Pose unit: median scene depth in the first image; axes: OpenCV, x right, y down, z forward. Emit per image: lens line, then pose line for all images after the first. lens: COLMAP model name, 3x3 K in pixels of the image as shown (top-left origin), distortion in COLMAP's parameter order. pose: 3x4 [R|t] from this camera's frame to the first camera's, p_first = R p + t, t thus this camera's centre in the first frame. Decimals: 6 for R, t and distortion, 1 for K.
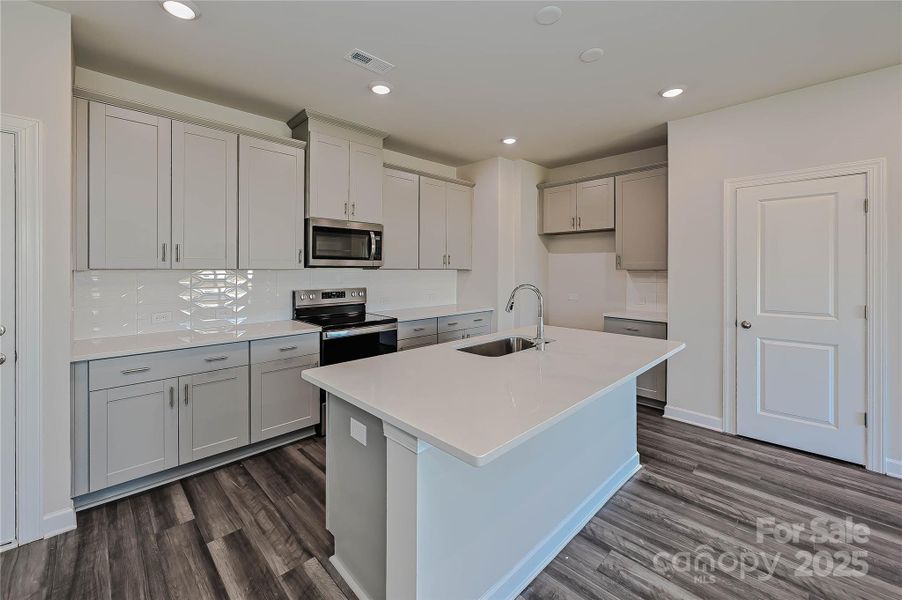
lens RADIAL K [[370.3, 0, 448.5], [0, 370.3, 267.7], [0, 0, 1]] dist [-0.001816, -0.000130]
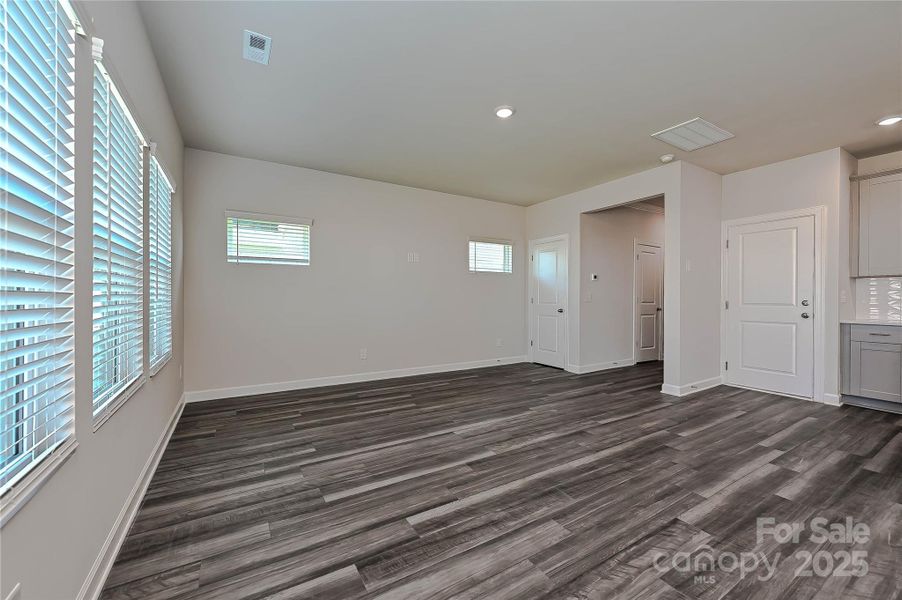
lens RADIAL K [[359.8, 0, 449.1], [0, 359.8, 297.9], [0, 0, 1]] dist [-0.001406, -0.000171]
pose [[-0.226378, 0.000955, -0.974039, 0.766202], [-0.004457, 0.999988, 0.002017, 0.076558], [0.974029, 0.004798, -0.226371, -0.345315]]
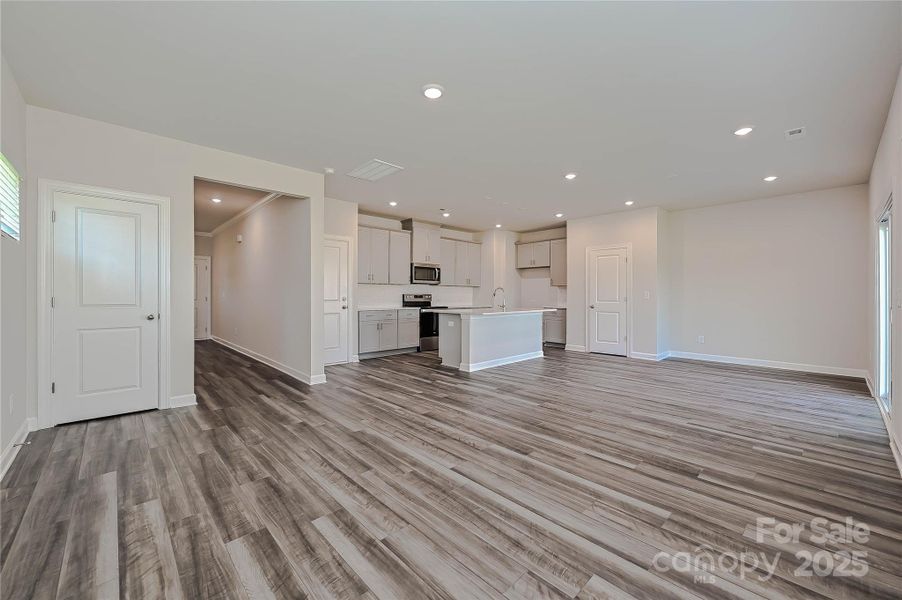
lens RADIAL K [[359.8, 0, 449.1], [0, 359.8, 297.9], [0, 0, 1]] dist [-0.001406, -0.000171]
pose [[0.999822, 0.000773, -0.018875, -0.091732], [-0.000694, 0.999991, 0.004194, 0.076652], [0.018878, -0.004180, 0.999813, -1.232565]]
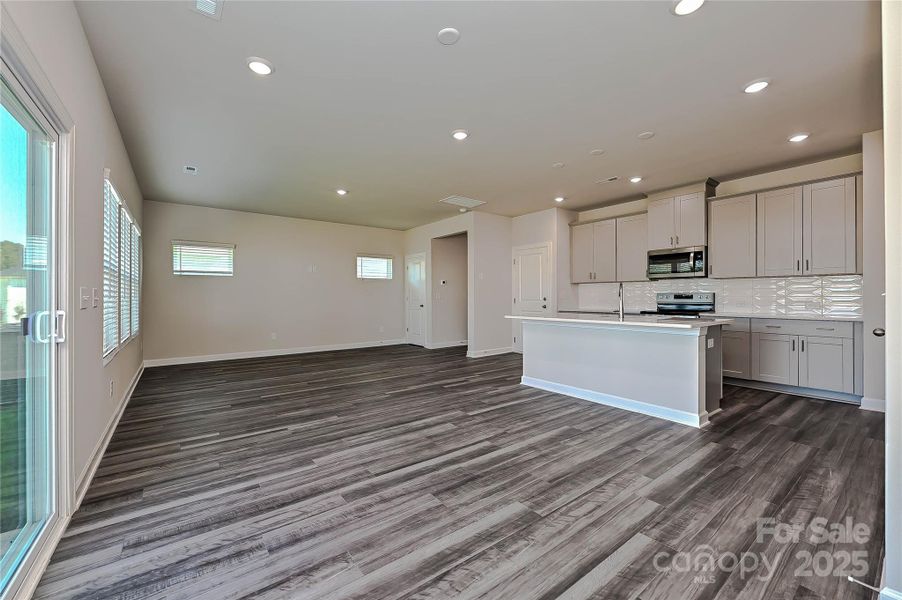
lens RADIAL K [[361.9, 0, 444.5], [0, 361.9, 295.3], [0, 0, 1]] dist [-0.002136, -0.000296]
pose [[-0.132396, -0.003642, -0.991190, 1.375557], [0.001600, 0.999991, -0.003888, 0.076663], [0.991196, -0.002101, -0.132389, 0.242967]]
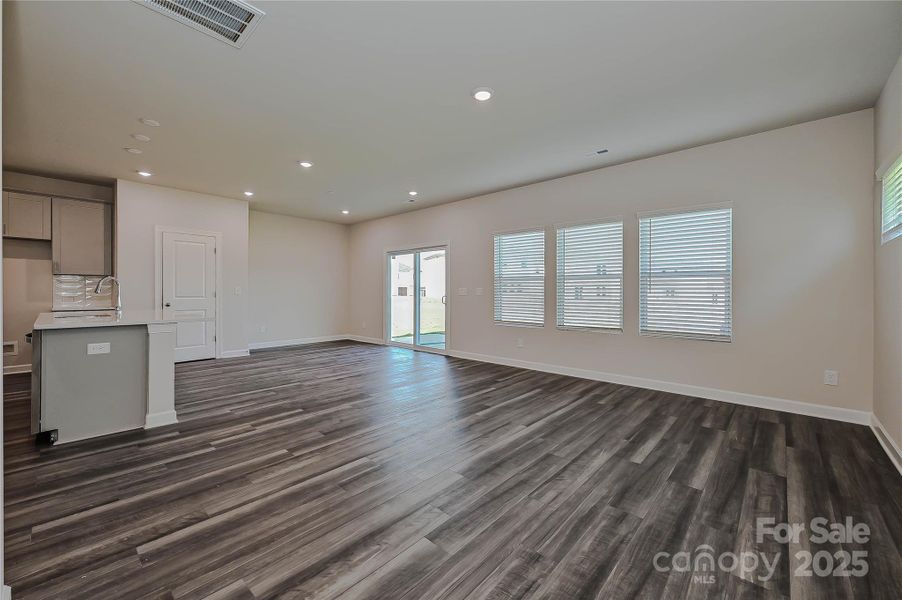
lens RADIAL K [[359.8, 0, 449.1], [0, 359.8, 297.9], [0, 0, 1]] dist [-0.001406, -0.000171]
pose [[-0.054296, -0.018674, 0.998350, -0.979327], [-0.000534, 0.999826, 0.018673, 0.073631], [-0.998525, 0.000481, -0.054296, -0.295289]]
